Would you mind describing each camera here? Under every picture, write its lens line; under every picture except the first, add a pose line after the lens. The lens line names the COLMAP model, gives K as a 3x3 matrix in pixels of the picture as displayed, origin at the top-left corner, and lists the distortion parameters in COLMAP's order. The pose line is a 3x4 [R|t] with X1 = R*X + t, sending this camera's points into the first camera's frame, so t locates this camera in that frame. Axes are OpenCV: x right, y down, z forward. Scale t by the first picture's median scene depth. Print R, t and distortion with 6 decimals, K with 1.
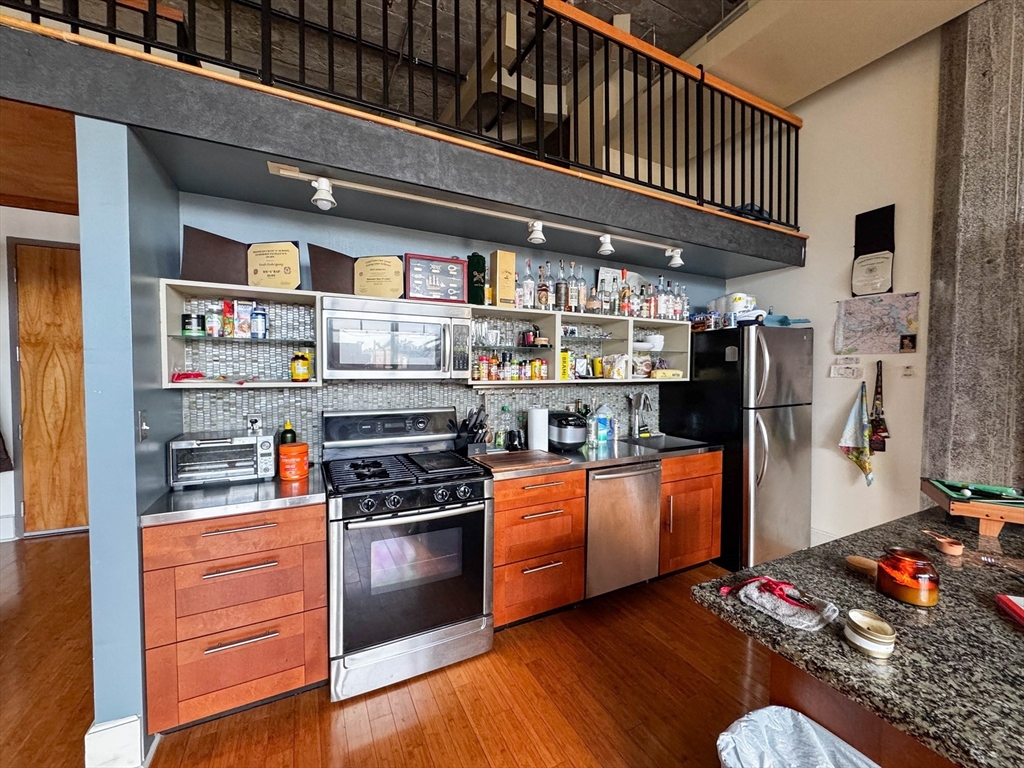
lens RADIAL K [[414.5, 0, 512.0], [0, 414.5, 384.0], [0, 0, 1]] dist [-0.001128, 0.000245]
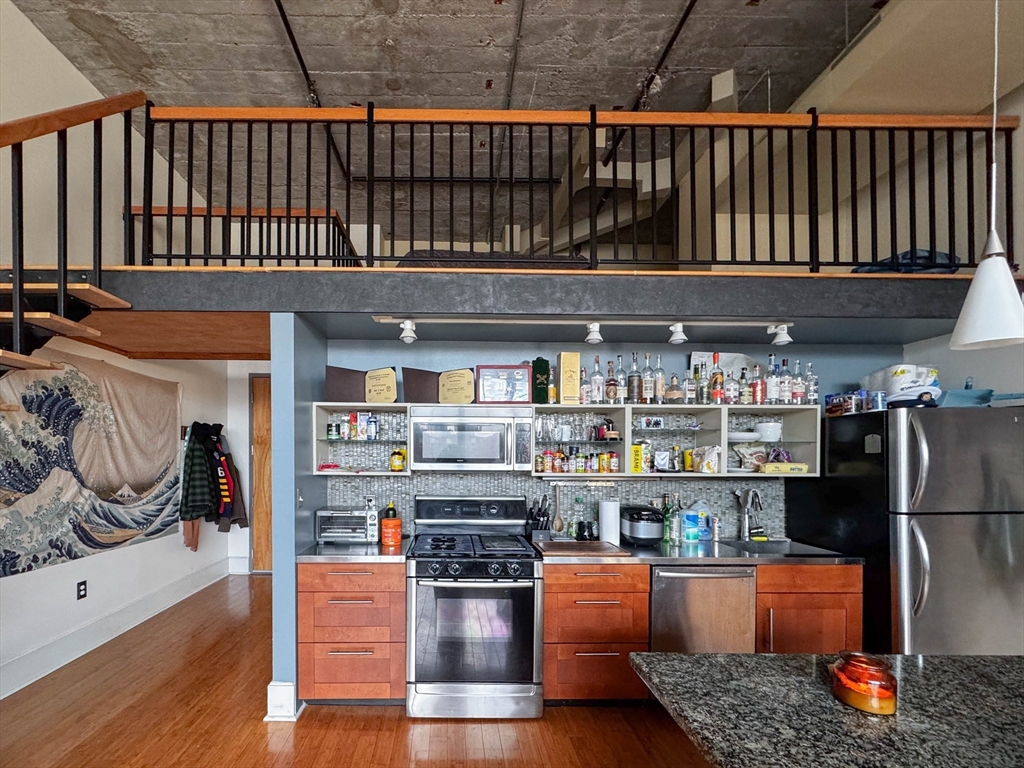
lens RADIAL K [[533.2, 0, 511.5], [0, 533.2, 465.6], [0, 0, 1]] dist [0.000659, -0.000306]
pose [[0.897727, 0.009940, -0.440441, 0.470541], [-0.017102, 0.999778, -0.012294, -0.008335], [0.440221, 0.018569, 0.897697, -0.303344]]
